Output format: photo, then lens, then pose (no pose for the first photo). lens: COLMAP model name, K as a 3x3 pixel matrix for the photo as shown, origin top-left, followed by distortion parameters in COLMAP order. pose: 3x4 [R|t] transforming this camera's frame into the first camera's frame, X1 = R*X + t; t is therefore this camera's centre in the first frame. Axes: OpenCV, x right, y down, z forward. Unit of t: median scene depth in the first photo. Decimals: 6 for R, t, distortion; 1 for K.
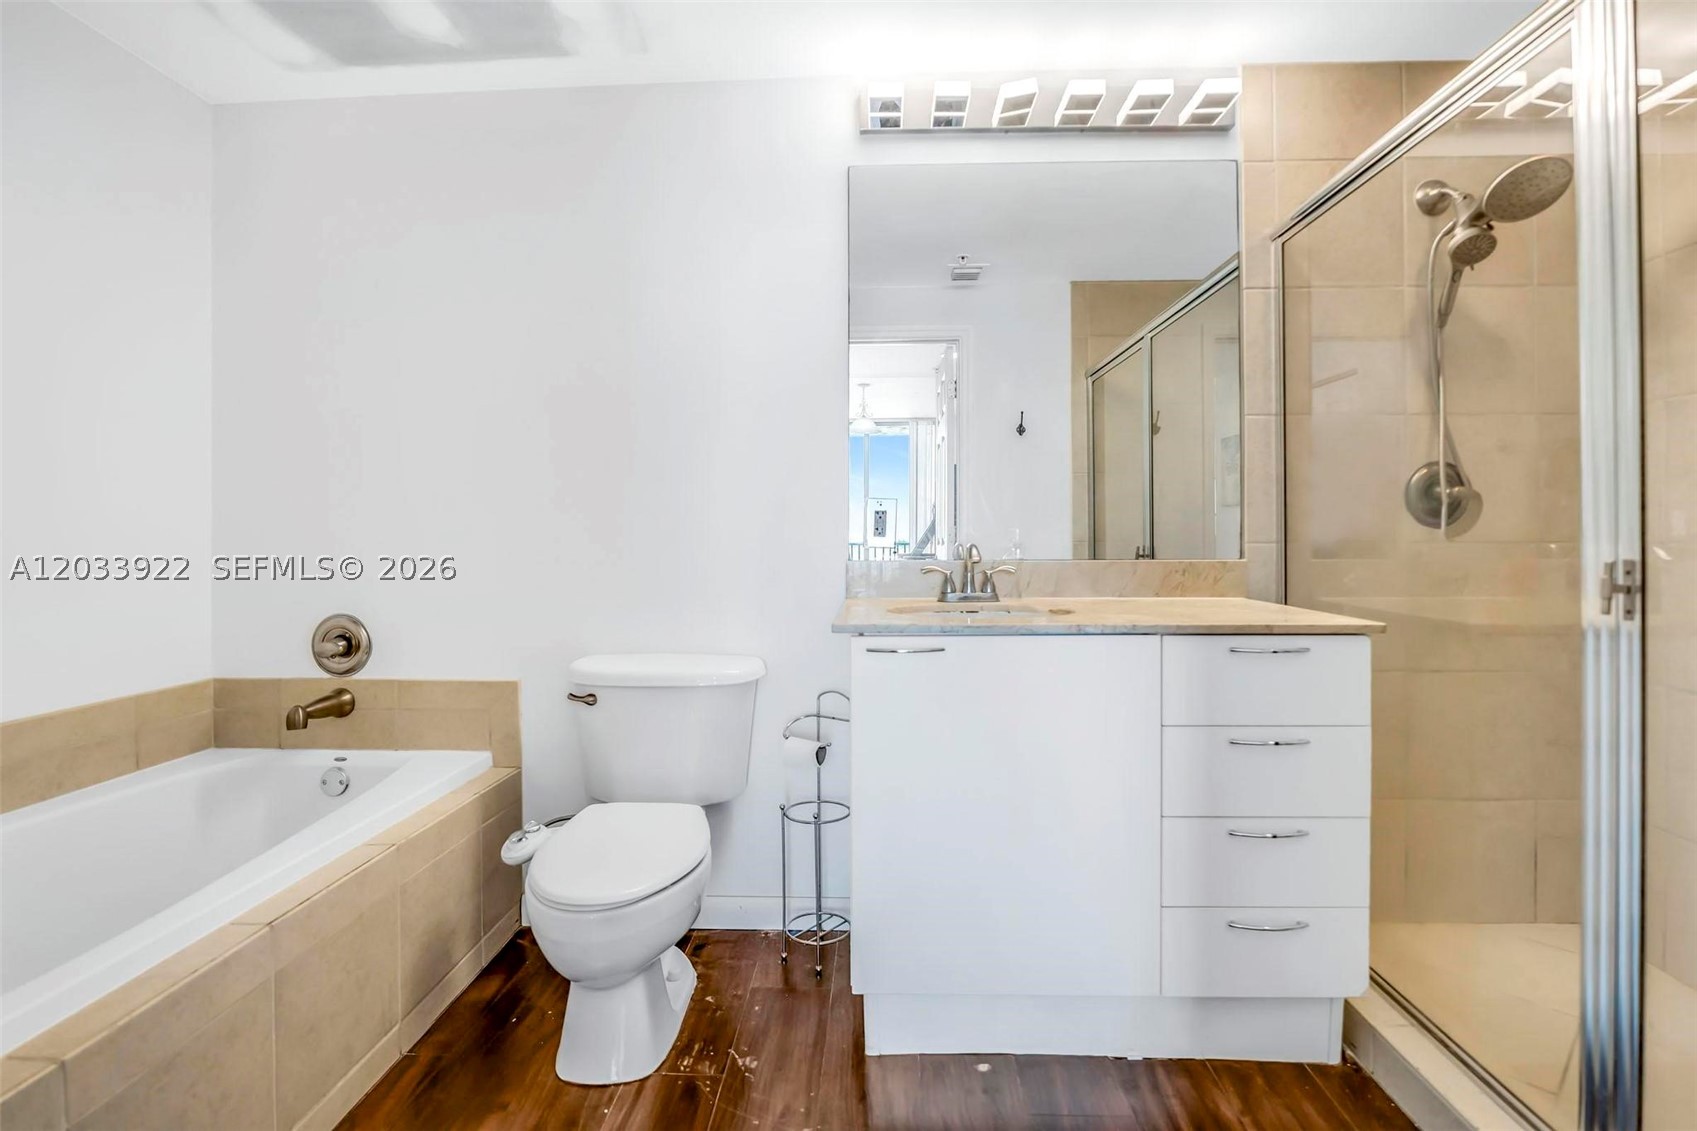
lens RADIAL K [[795.4, 0, 849.8], [0, 795.4, 551.9], [0, 0, 1]] dist [-0.012631, 0.002459]
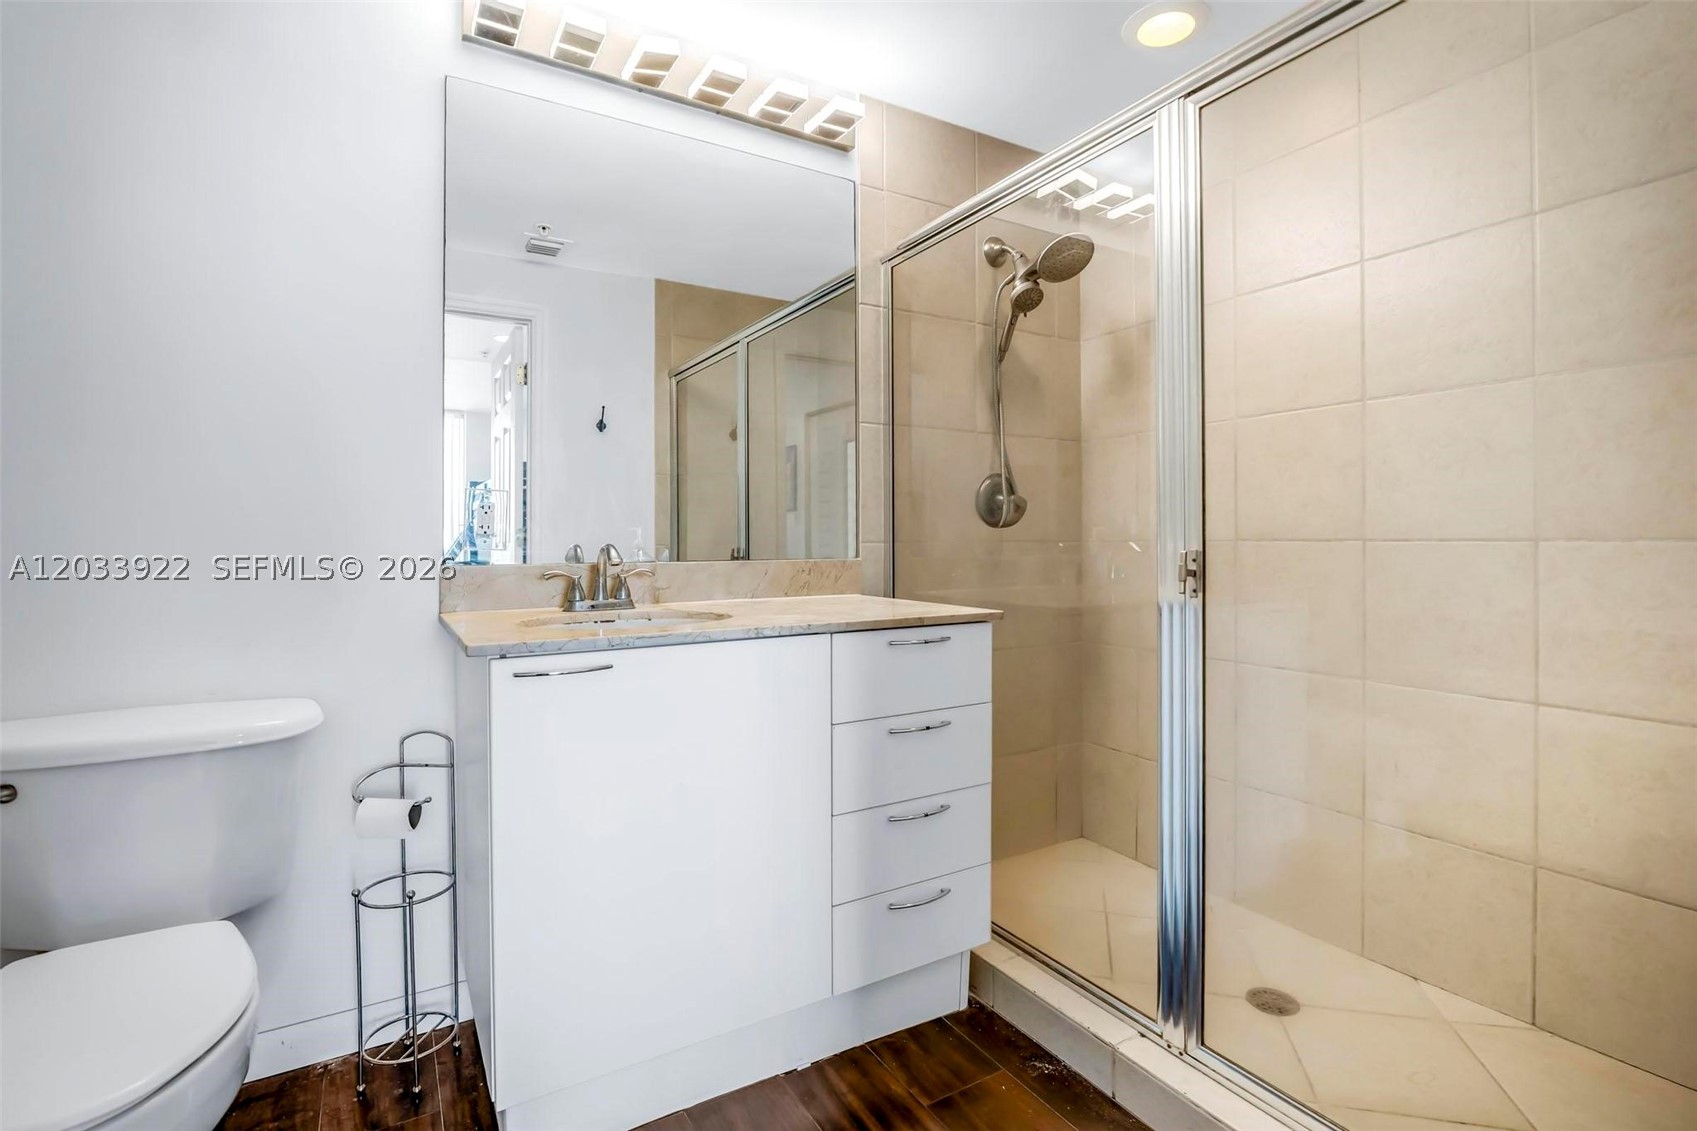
lens RADIAL K [[795.4, 0, 849.8], [0, 795.4, 553.9], [0, 0, 1]] dist [-0.012631, 0.002459]
pose [[0.841366, -0.010118, 0.540371, -0.097143], [0.012984, 0.999915, -0.001494, 0.005433], [-0.540310, 0.008273, 0.841425, 0.114972]]
